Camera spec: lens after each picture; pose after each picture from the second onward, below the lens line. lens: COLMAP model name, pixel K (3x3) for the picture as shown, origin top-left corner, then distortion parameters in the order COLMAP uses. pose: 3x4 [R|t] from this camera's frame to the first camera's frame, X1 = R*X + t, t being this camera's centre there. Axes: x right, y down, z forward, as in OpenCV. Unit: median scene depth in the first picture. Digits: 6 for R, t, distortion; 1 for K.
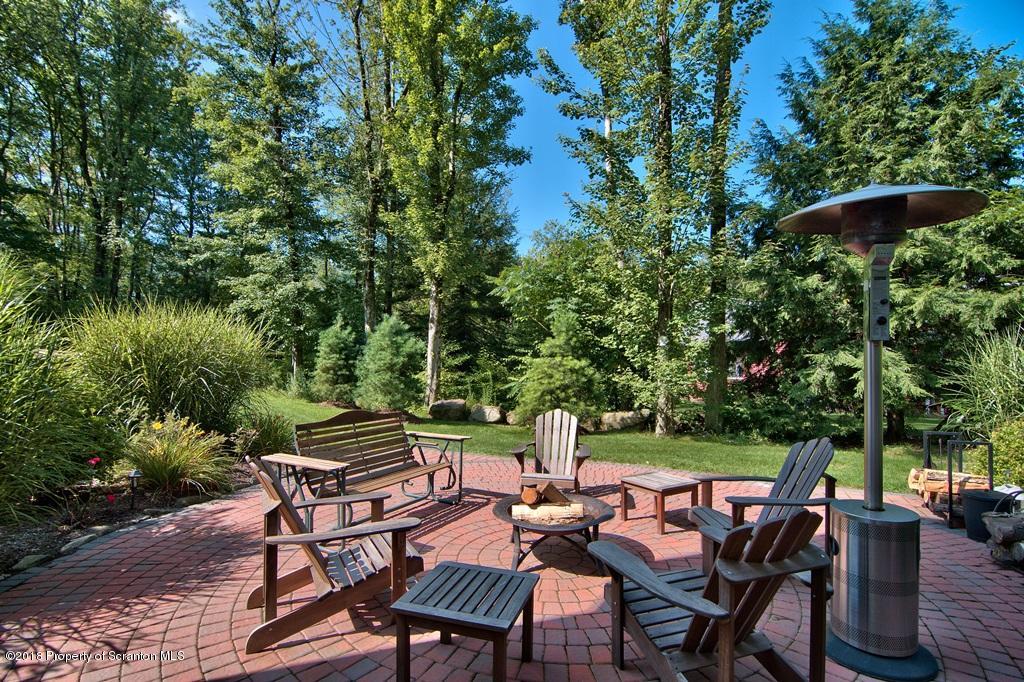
lens RADIAL K [[487.6, 0, 509.9], [0, 487.6, 353.6], [0, 0, 1]] dist [-0.014168, -0.004963]
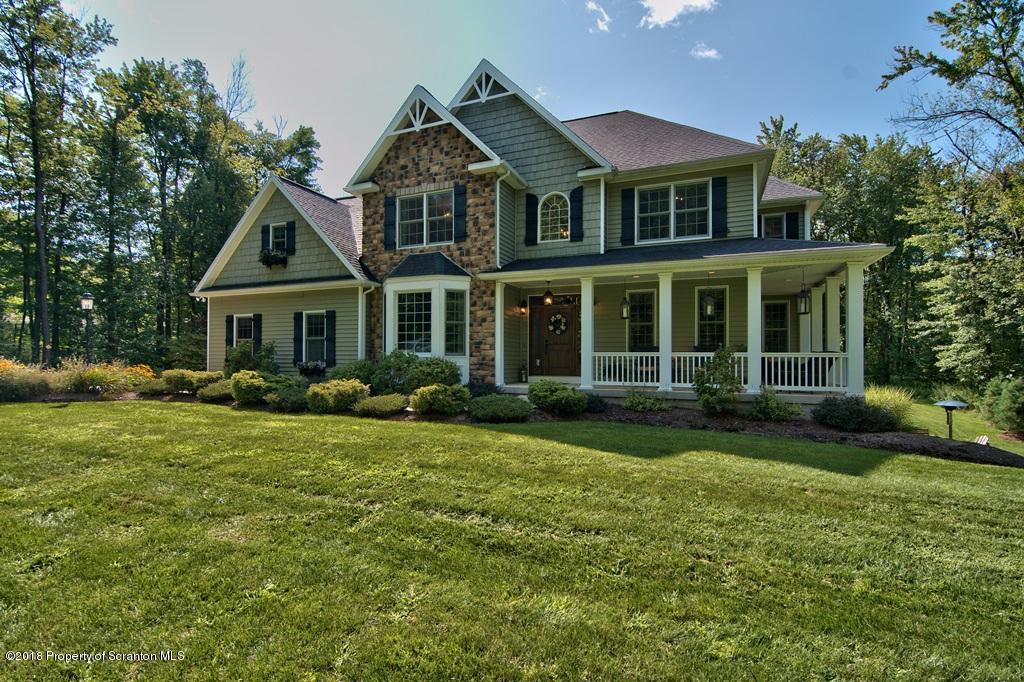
lens RADIAL K [[487.6, 0, 509.9], [0, 487.6, 353.6], [0, 0, 1]] dist [-0.014168, -0.004963]
pose [[0.170687, -0.010334, -0.985271, 2.704188], [0.023192, 0.999710, -0.006468, -0.482447], [0.985052, -0.021747, 0.170877, -2.566015]]
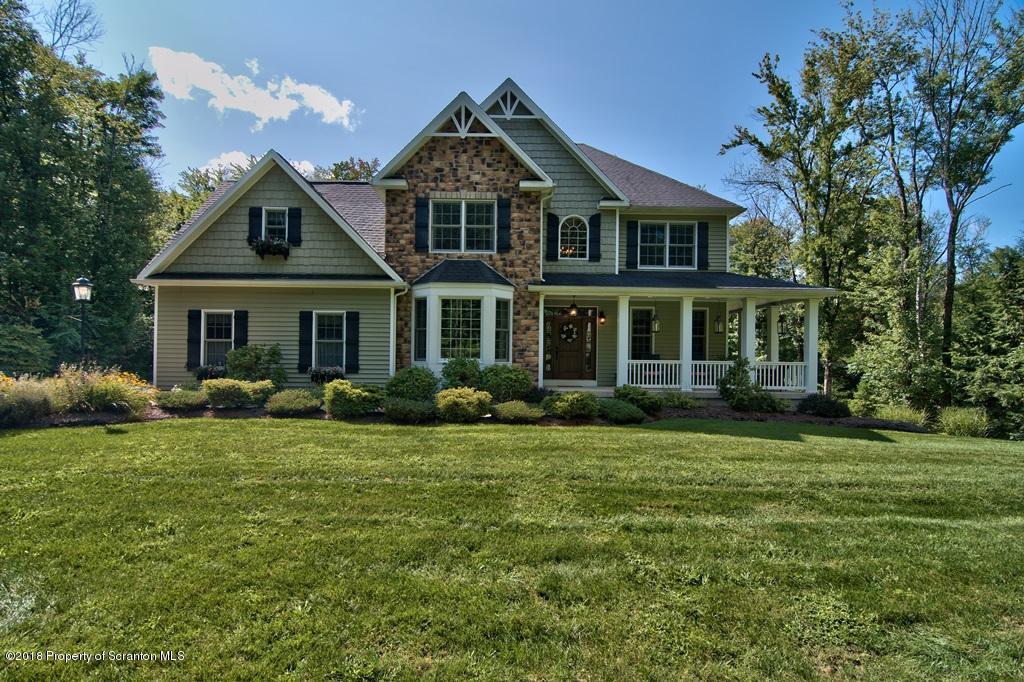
lens RADIAL K [[487.6, 0, 509.9], [0, 487.6, 353.6], [0, 0, 1]] dist [-0.014168, -0.004963]
pose [[0.558780, -0.001749, -0.829314, 2.383396], [0.012664, 0.999899, 0.006424, -0.554009], [0.829219, -0.014093, 0.558746, -3.822297]]
